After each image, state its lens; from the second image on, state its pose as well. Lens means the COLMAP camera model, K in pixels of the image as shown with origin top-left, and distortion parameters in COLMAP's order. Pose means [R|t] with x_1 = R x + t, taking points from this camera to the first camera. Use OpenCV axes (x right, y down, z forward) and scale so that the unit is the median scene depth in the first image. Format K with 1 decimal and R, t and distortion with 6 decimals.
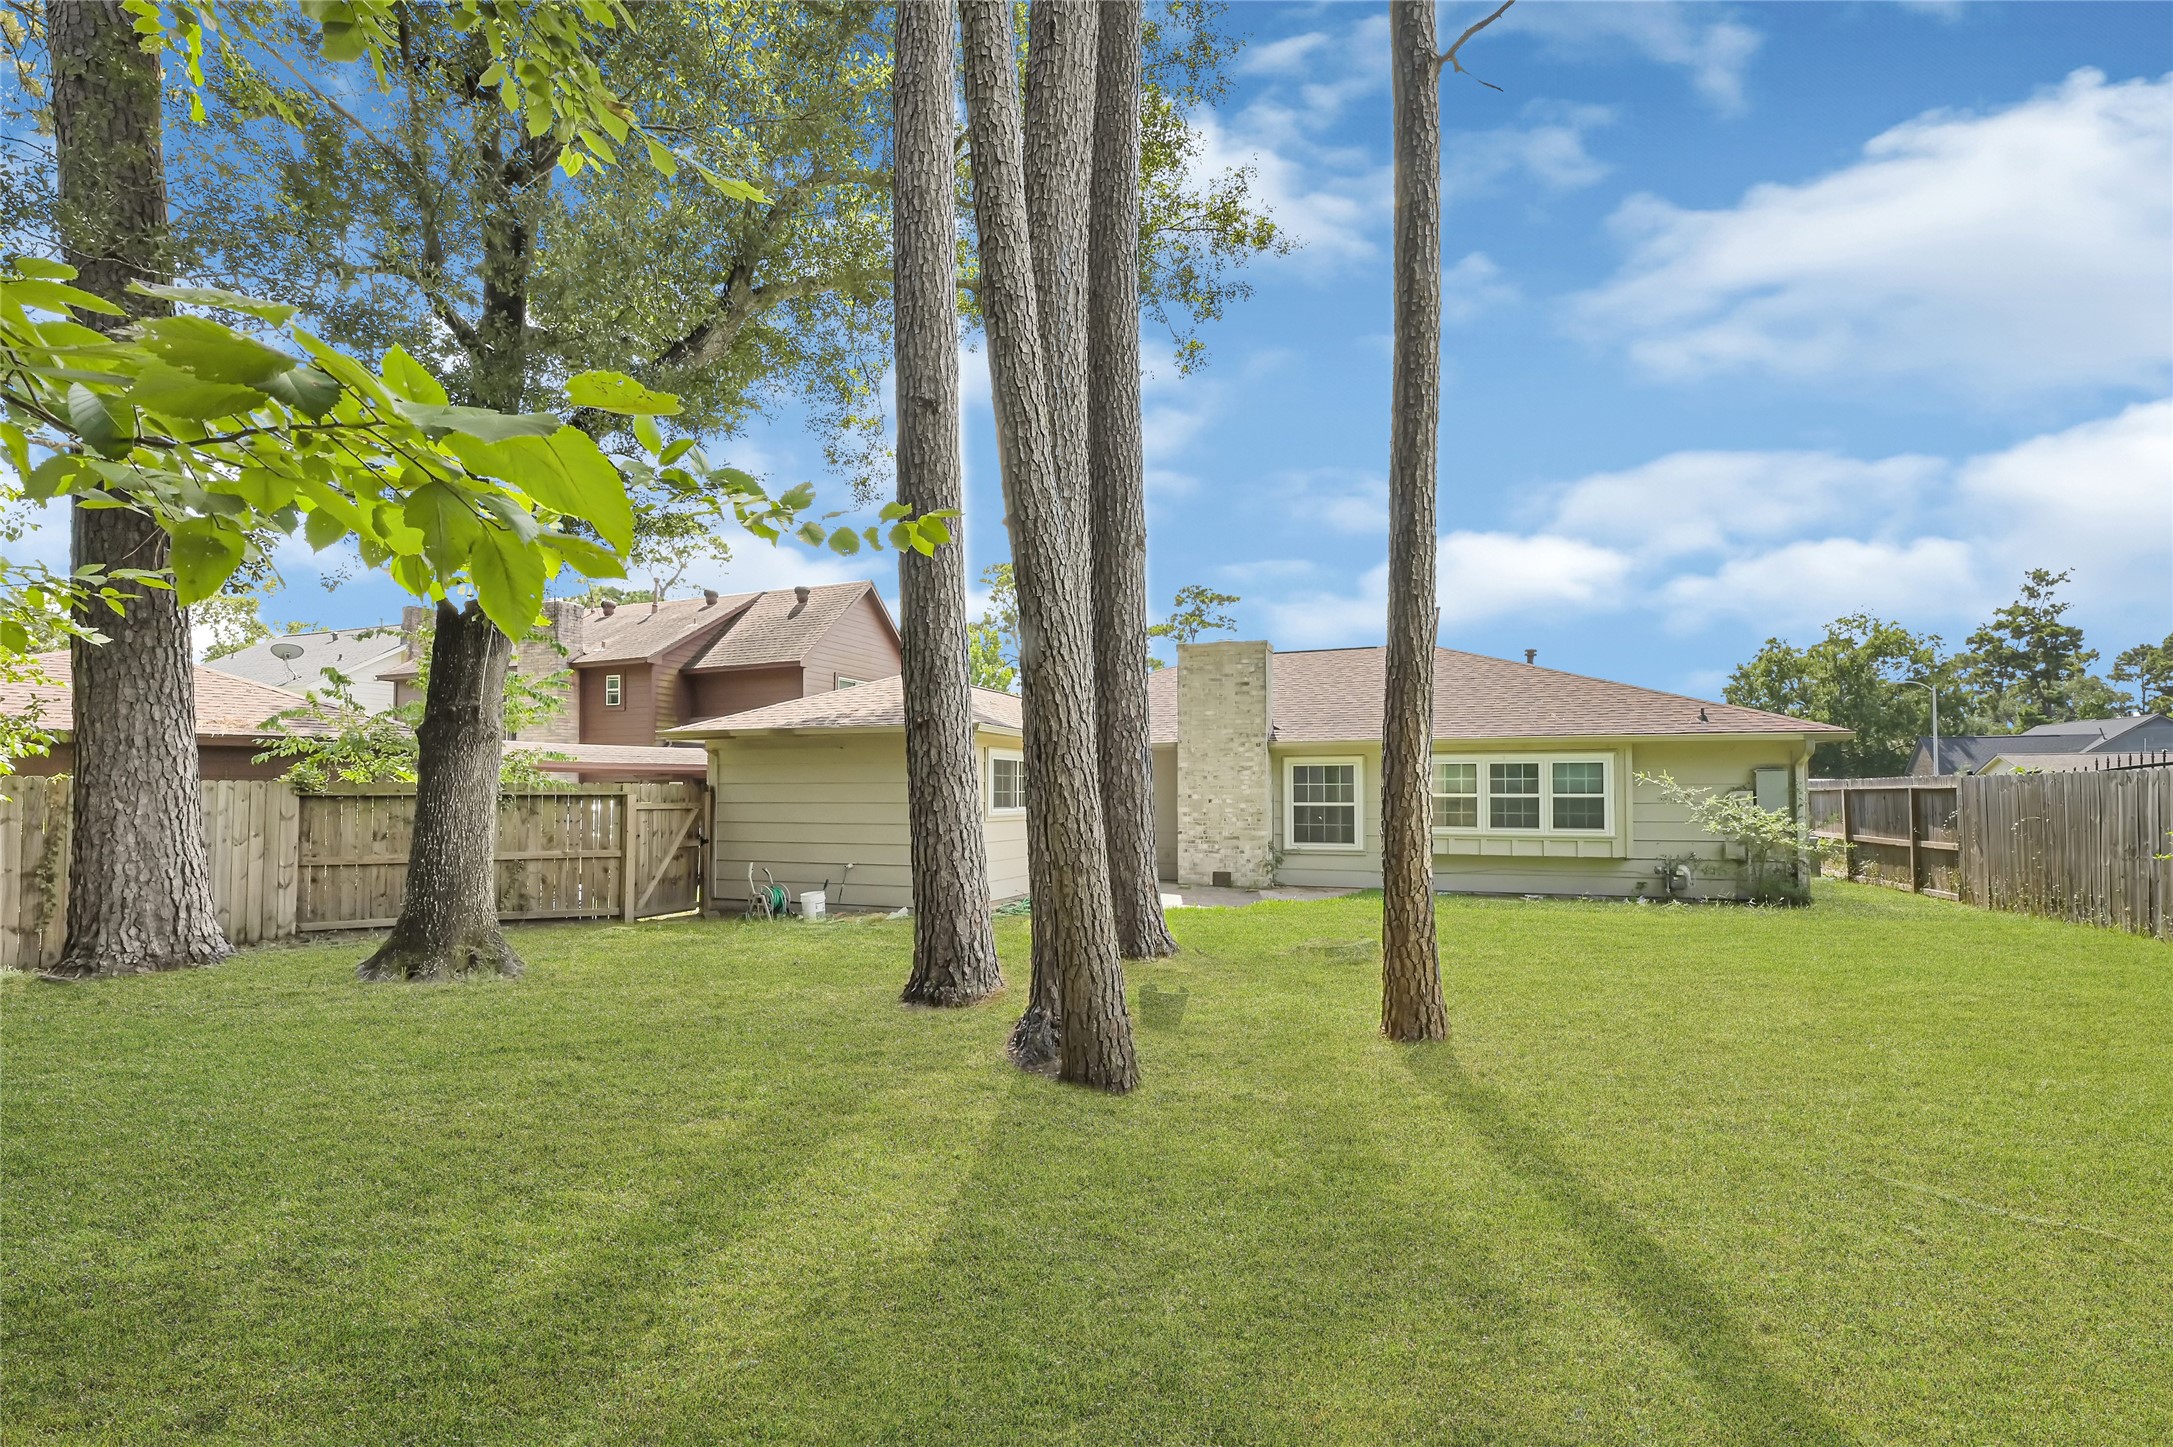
lens RADIAL K [[894.9, 0, 1074.6], [0, 894.9, 707.1], [0, 0, 1]] dist [0.000572, 0.000002]
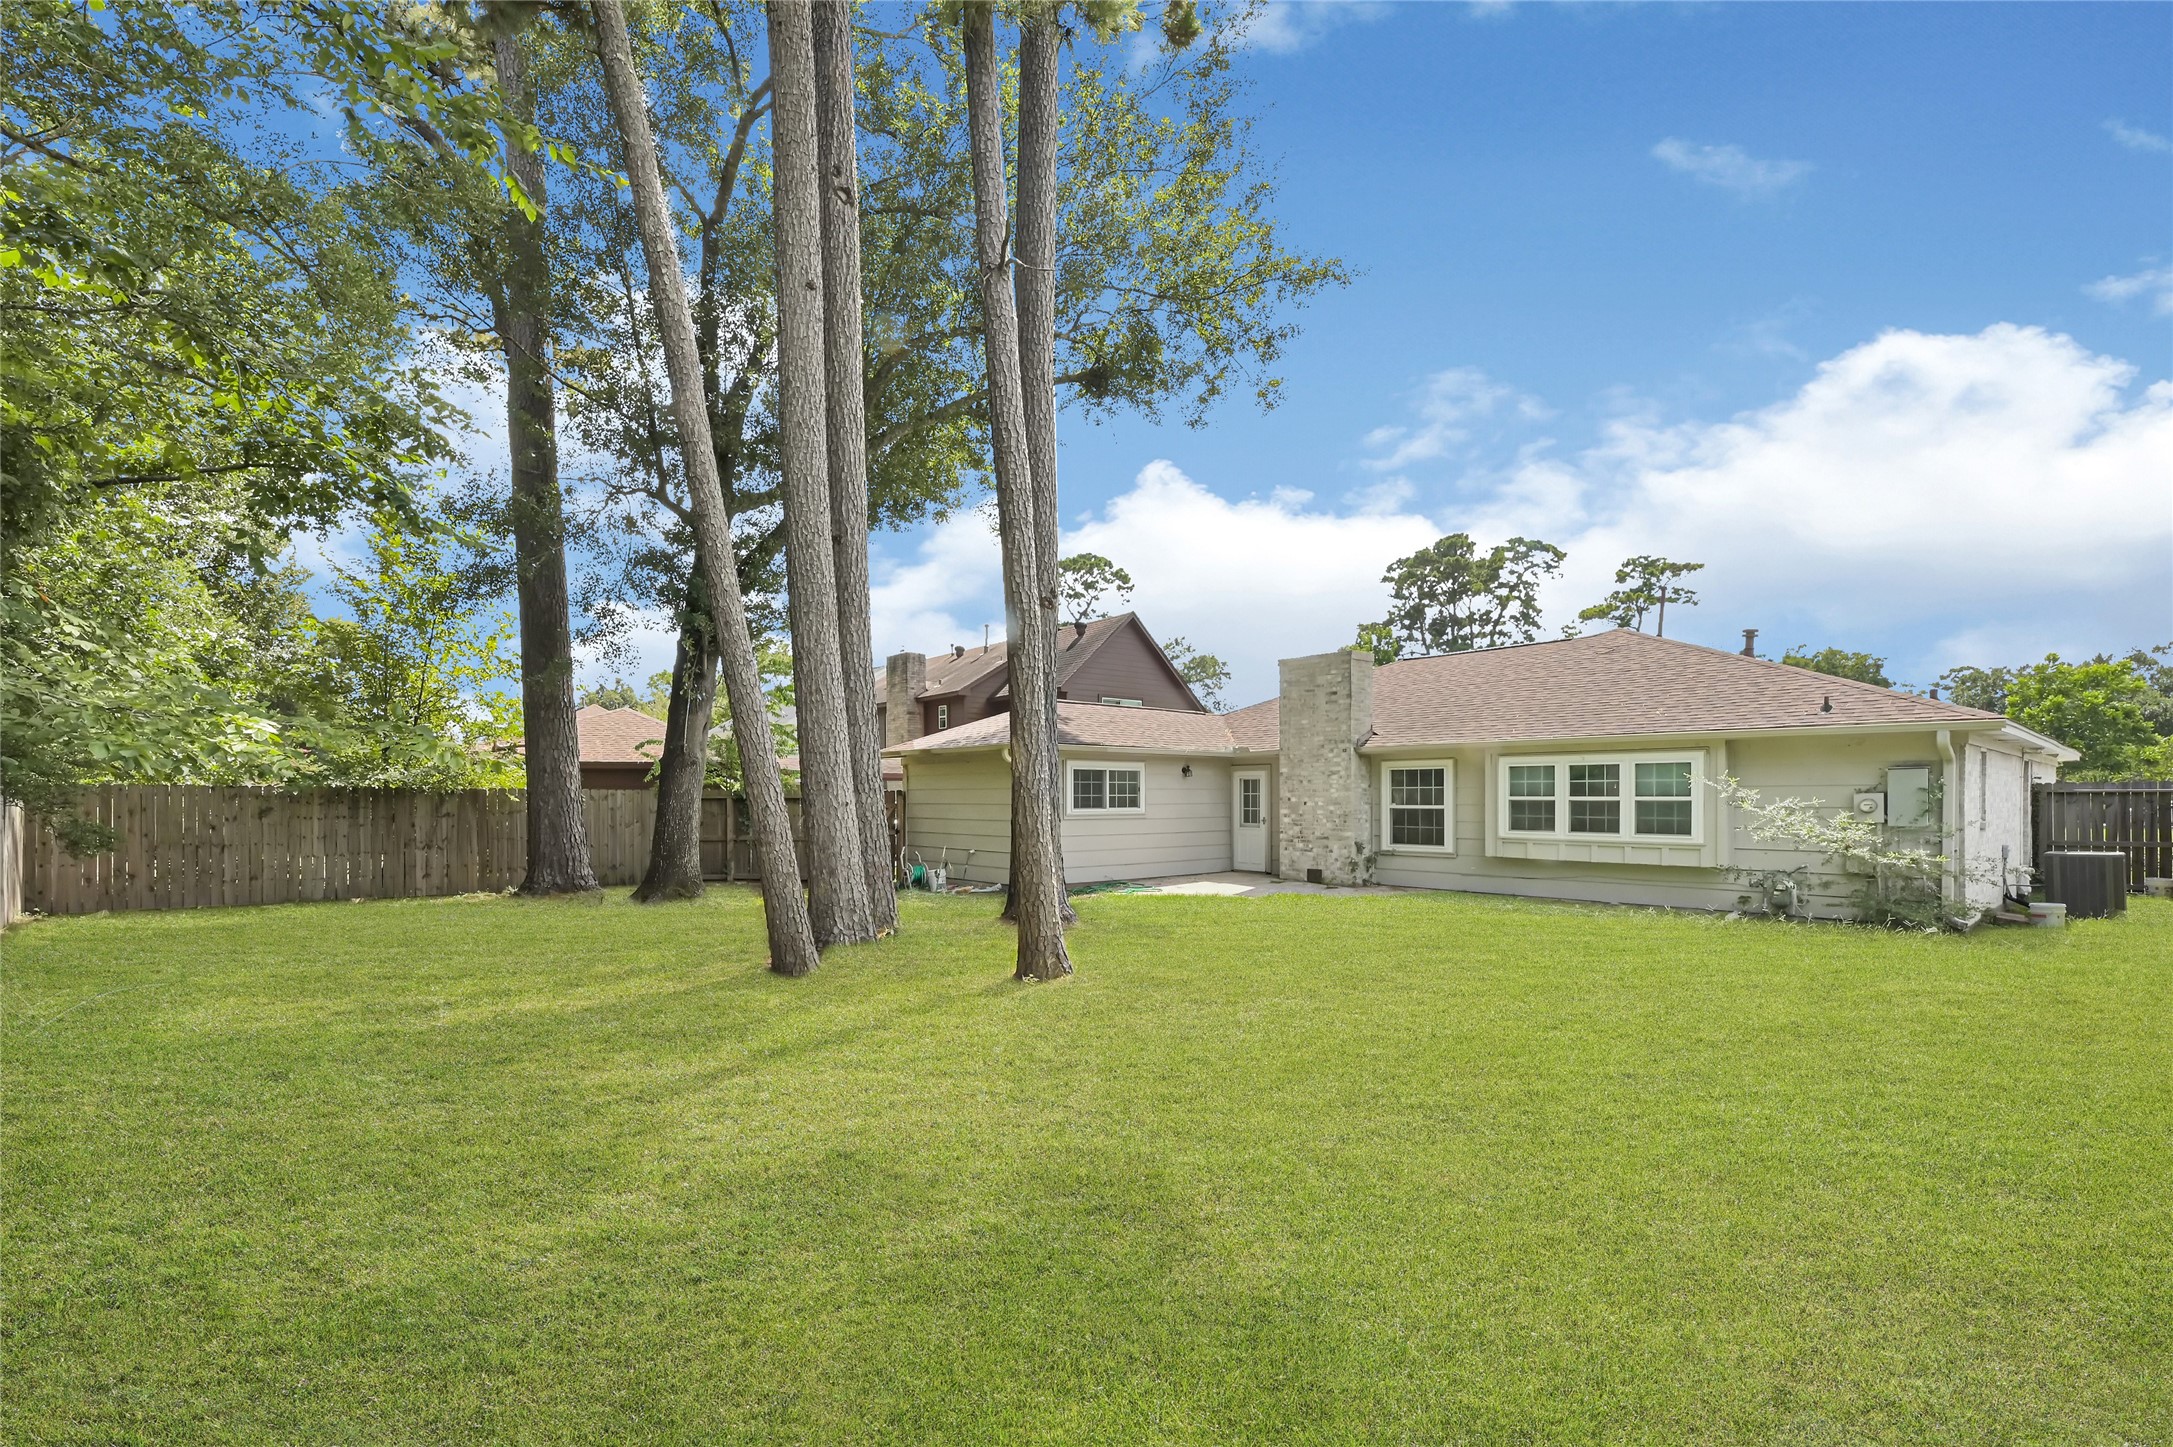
lens RADIAL K [[890.9, 0, 1111.7], [0, 890.9, 731.3], [0, 0, 1]] dist [-0.000046, 0.000251]
pose [[0.889868, -0.033912, -0.454956, 0.460979], [0.044932, 0.998900, 0.013426, -0.007419], [0.454000, -0.032389, 0.890413, -0.063607]]
